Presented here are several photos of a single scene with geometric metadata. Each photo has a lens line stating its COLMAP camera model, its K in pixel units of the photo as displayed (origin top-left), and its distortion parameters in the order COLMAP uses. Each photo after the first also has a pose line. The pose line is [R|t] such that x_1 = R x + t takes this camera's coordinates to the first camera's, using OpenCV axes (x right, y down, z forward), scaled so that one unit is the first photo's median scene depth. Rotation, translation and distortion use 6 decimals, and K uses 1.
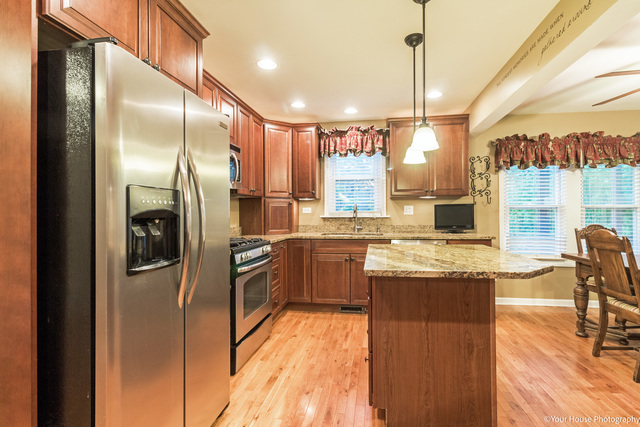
lens RADIAL K [[303.1, 0, 330.2], [0, 303.1, 210.9], [0, 0, 1]] dist [0.000895, 0.000011]
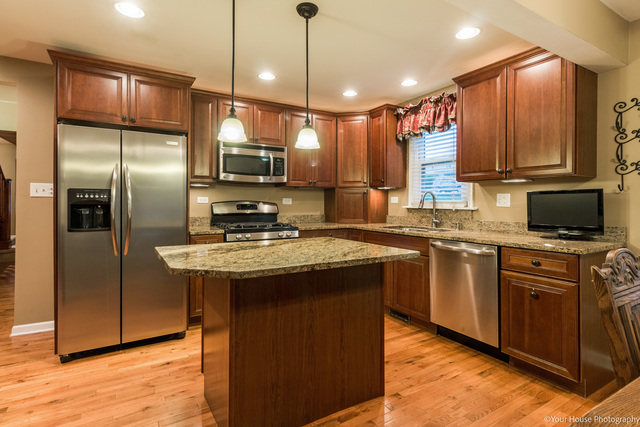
lens RADIAL K [[310.7, 0, 319.7], [0, 310.7, 200.5], [0, 0, 1]] dist [0.000609, -0.000105]
pose [[0.651799, 0.004300, -0.758379, 0.578128], [-0.001490, 0.999989, 0.004390, -0.004485], [0.758390, -0.001732, 0.651799, 0.249641]]
